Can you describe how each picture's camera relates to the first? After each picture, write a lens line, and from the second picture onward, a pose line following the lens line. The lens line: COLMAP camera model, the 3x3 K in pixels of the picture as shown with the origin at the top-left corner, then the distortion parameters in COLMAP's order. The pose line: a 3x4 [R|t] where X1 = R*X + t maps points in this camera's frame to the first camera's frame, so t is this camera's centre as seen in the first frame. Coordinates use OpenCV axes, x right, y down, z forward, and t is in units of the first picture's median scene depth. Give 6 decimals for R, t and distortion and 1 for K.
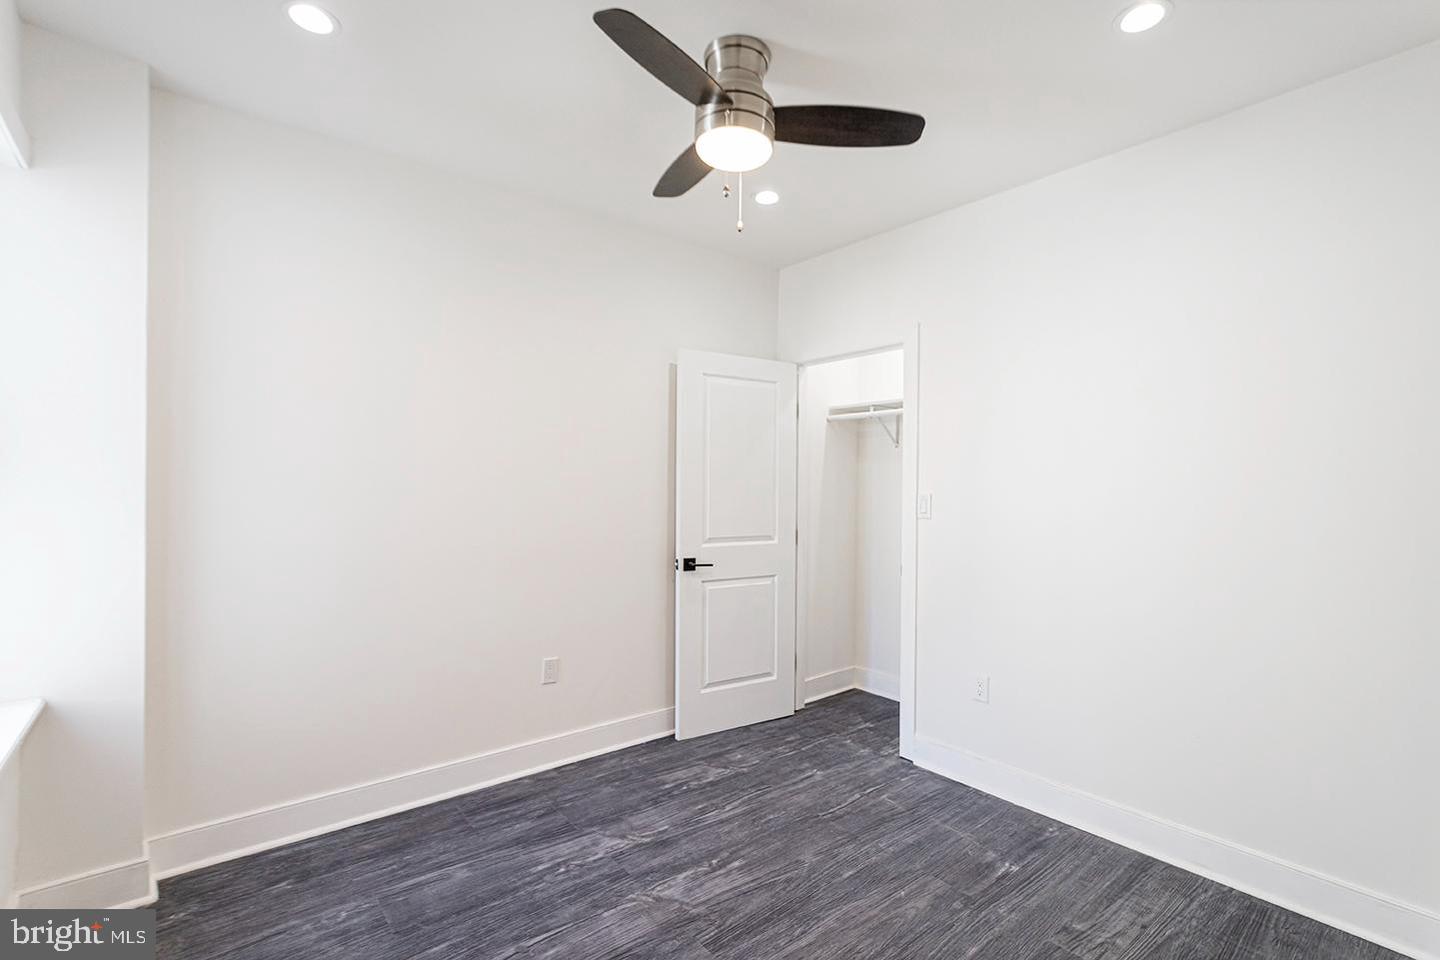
lens RADIAL K [[645.5, 0, 707.8], [0, 645.5, 506.9], [0, 0, 1]] dist [-0.002352, 0.001119]
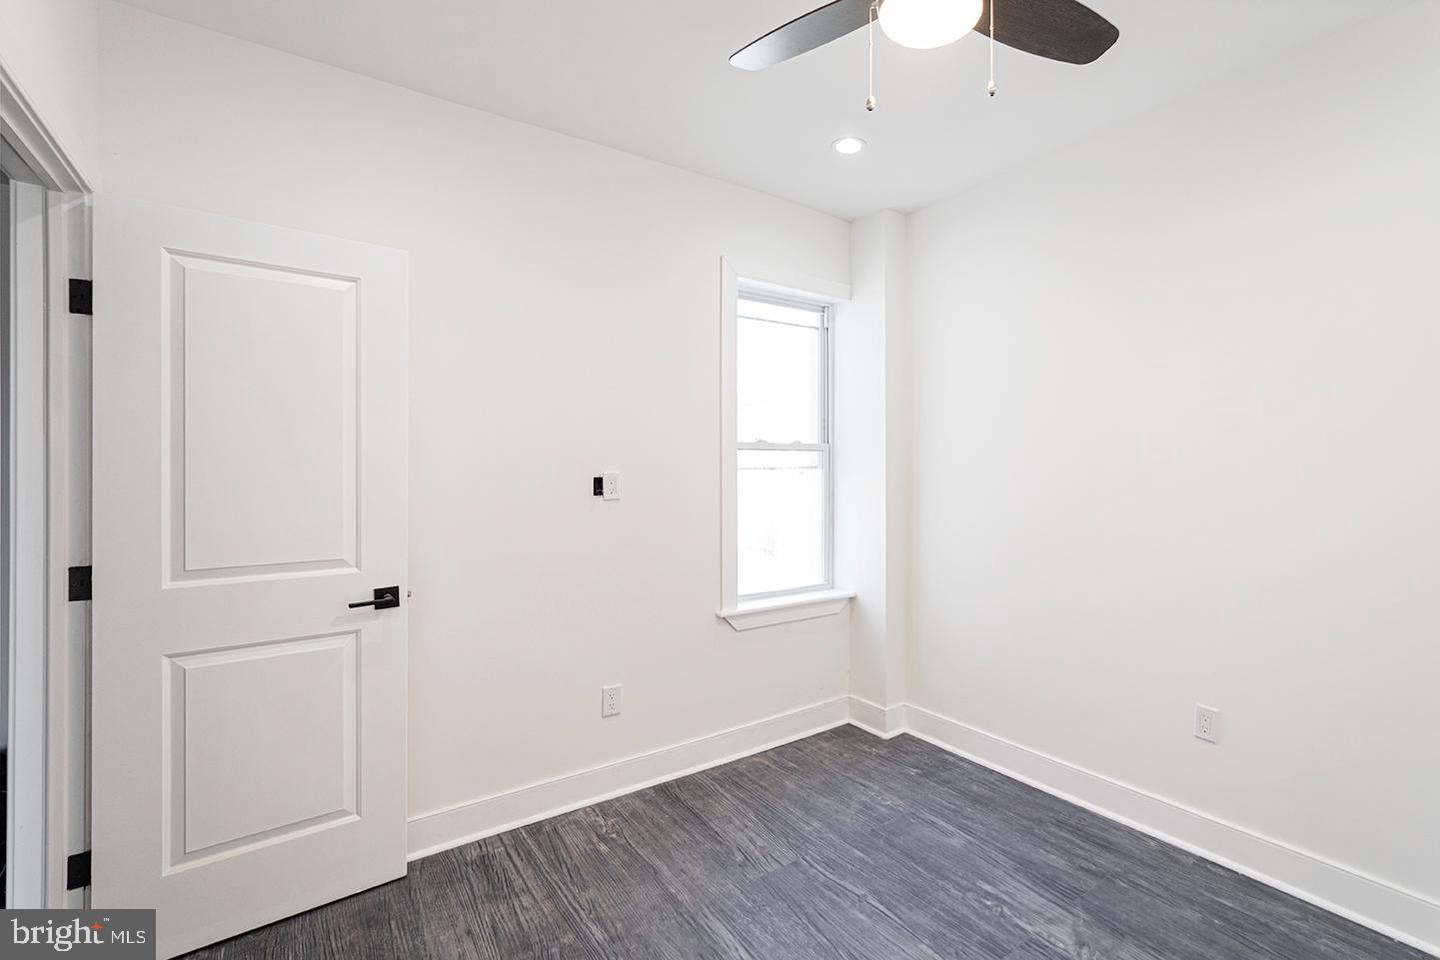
lens RADIAL K [[645.5, 0, 719.2], [0, 645.5, 474.9], [0, 0, 1]] dist [-0.002352, 0.001119]
pose [[-0.053315, 0.000388, -0.998578, 0.568604], [-0.036276, 0.999339, 0.002325, 0.022965], [0.997919, 0.036349, -0.053266, 0.624624]]
